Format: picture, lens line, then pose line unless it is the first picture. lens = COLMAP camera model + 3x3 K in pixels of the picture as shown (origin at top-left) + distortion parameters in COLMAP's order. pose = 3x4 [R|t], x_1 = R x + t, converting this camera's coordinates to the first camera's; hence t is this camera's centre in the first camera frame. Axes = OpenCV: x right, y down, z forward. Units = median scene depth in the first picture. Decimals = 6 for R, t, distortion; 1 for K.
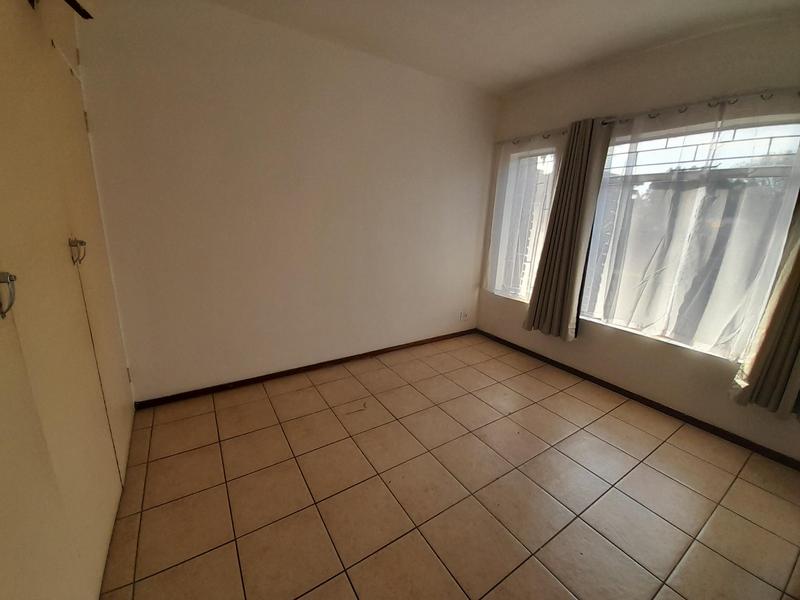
lens RADIAL K [[320.4, 0, 399.8], [0, 320.4, 296.3], [0, 0, 1]] dist [0.014953, -0.015778]
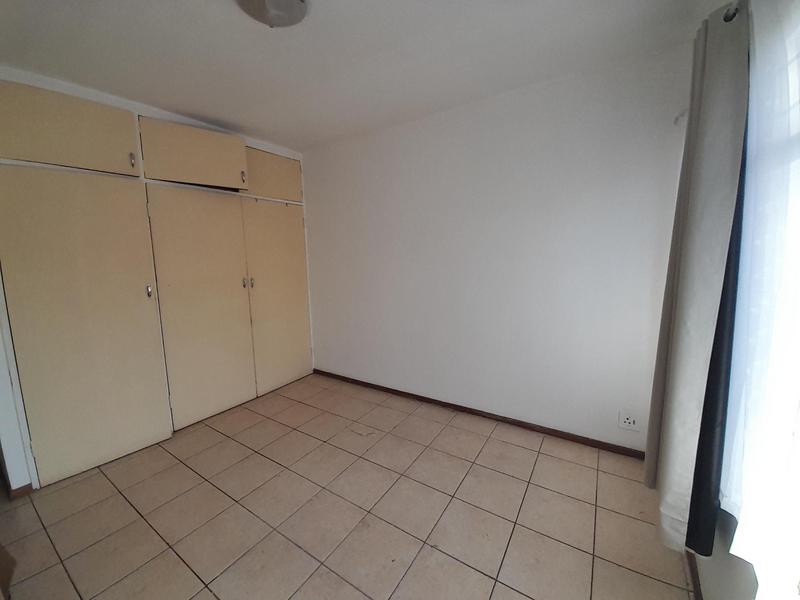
lens RADIAL K [[320.4, 0, 398.5], [0, 320.4, 299.9], [0, 0, 1]] dist [0.014953, -0.015778]
pose [[0.384349, 0.069496, -0.920569, 0.888377], [-0.189049, 0.981956, -0.004800, -0.113956], [0.903624, 0.175877, 0.390552, 0.593841]]
